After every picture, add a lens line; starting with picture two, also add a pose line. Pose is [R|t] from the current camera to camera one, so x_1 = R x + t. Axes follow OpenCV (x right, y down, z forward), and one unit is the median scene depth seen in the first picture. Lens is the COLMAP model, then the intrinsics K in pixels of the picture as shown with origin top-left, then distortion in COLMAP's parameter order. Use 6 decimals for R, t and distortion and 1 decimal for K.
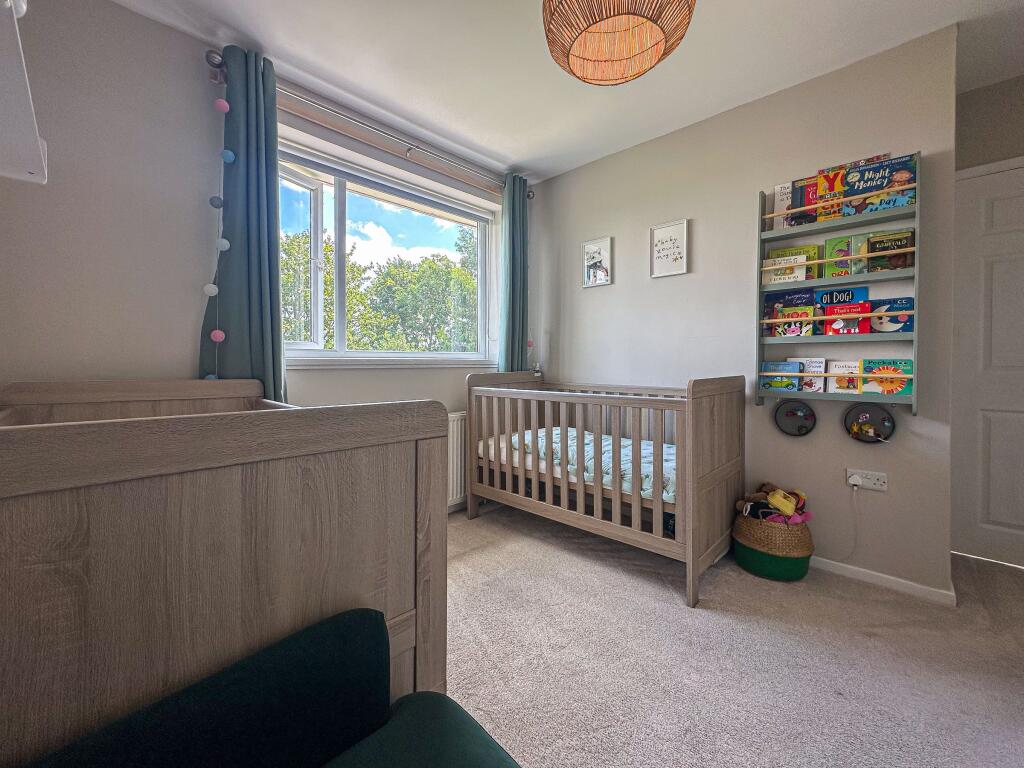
lens RADIAL K [[422.3, 0, 513.2], [0, 422.3, 369.1], [0, 0, 1]] dist [-0.012983, 0.000176]
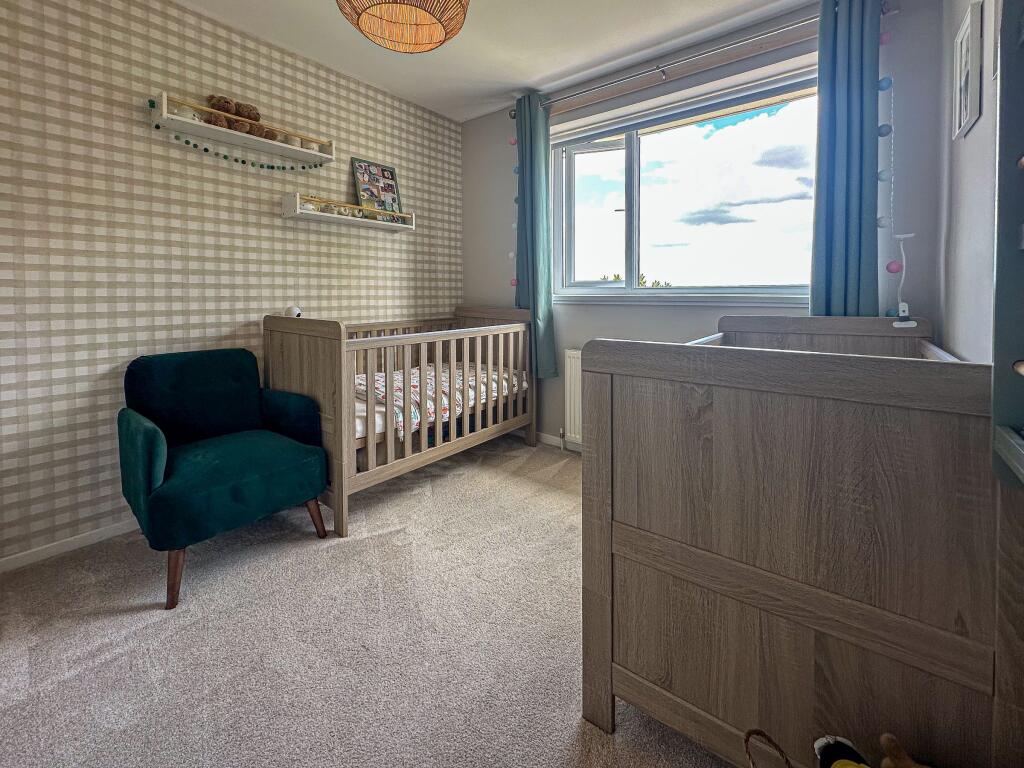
lens RADIAL K [[422.3, 0, 513.2], [0, 422.3, 369.1], [0, 0, 1]] dist [-0.012983, 0.000176]
pose [[0.127026, 0.175333, -0.976280, 0.746393], [0.002821, 0.984185, 0.177119, -0.038729], [0.991895, -0.025253, 0.124523, 0.548363]]
